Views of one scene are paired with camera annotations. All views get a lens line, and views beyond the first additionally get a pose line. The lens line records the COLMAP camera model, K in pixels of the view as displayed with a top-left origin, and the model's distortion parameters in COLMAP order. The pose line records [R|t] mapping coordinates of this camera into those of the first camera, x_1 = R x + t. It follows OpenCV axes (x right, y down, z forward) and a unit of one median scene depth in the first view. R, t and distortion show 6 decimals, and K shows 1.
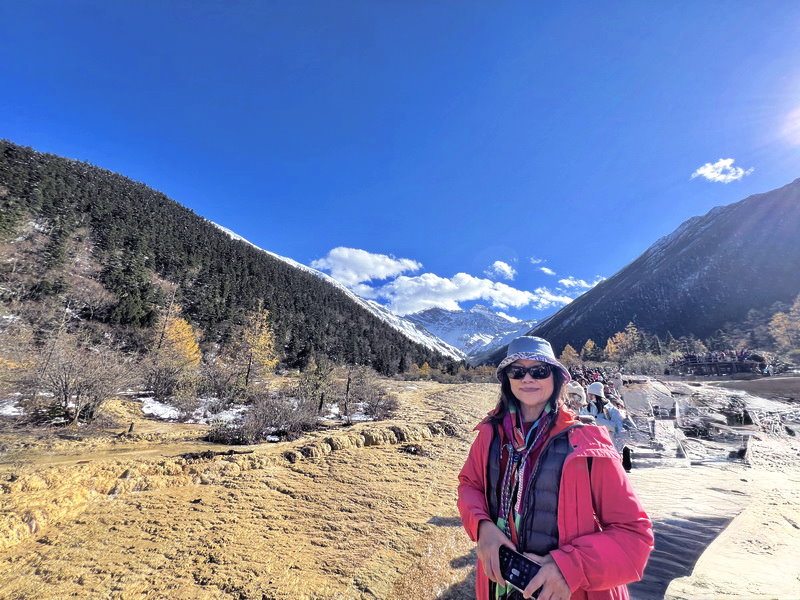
lens RADIAL K [[322.4, 0, 398.7], [0, 322.4, 296.7], [0, 0, 1]] dist [-0.004293, 0.000493]
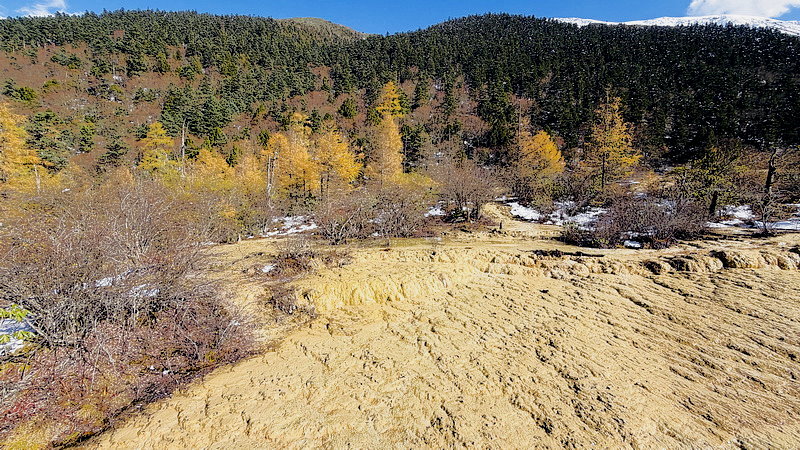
lens RADIAL K [[319.9, 0, 396.6], [0, 319.9, 224.3], [0, 0, 1]] dist [-0.000740, 0.000544]
pose [[0.504246, 0.039592, -0.862652, 0.032759], [0.280584, 0.937237, 0.207025, 0.030541], [0.816706, -0.346437, 0.461489, 0.095859]]
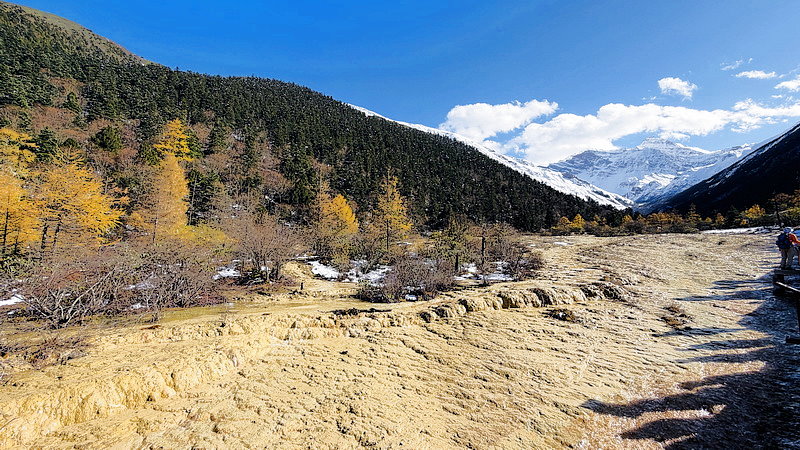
lens RADIAL K [[319.9, 0, 398.4], [0, 319.9, 224.2], [0, 0, 1]] dist [-0.000740, 0.000544]
pose [[0.905750, -0.065406, -0.418735, 0.023100], [0.150780, 0.973107, 0.174148, 0.021381], [0.396084, -0.220871, 0.891254, 0.110190]]
